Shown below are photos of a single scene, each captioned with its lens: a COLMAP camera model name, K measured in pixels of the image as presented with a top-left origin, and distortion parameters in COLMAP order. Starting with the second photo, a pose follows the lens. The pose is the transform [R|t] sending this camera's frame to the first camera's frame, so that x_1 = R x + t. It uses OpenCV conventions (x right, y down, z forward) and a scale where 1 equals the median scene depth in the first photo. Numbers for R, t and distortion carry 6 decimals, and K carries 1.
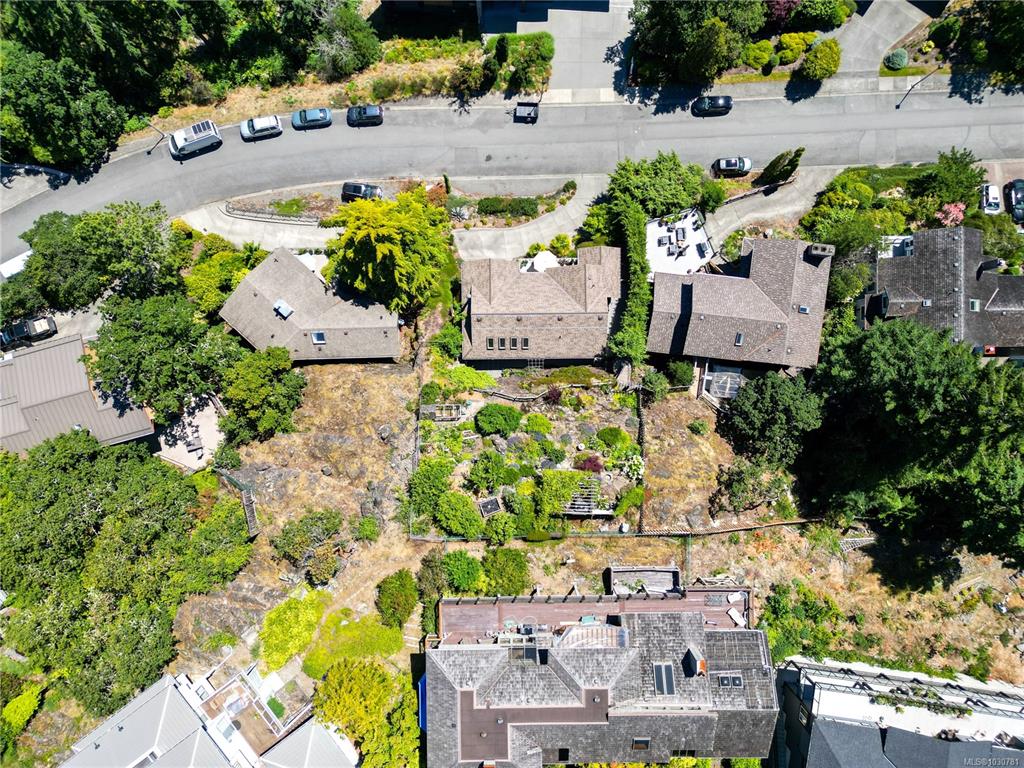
lens RADIAL K [[717.4, 0, 518.0], [0, 717.4, 382.7], [0, 0, 1]] dist [0.064958, -0.065610]
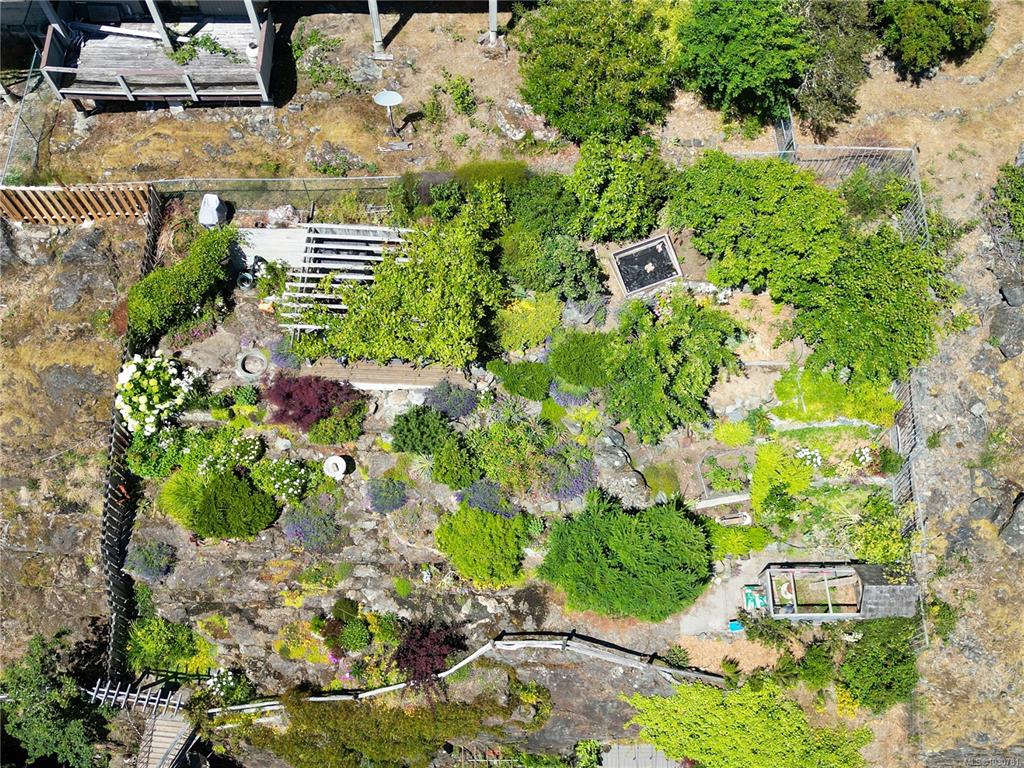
lens RADIAL K [[977.5, 0, 512.0], [0, 977.5, 384.0], [0, 0, 1]] dist [0.116473, -0.214926]
pose [[-0.999850, -0.006009, -0.016234, 0.023728], [-0.001097, -0.913952, 0.405821, -0.039491], [-0.017276, 0.405778, 0.913808, 0.613047]]
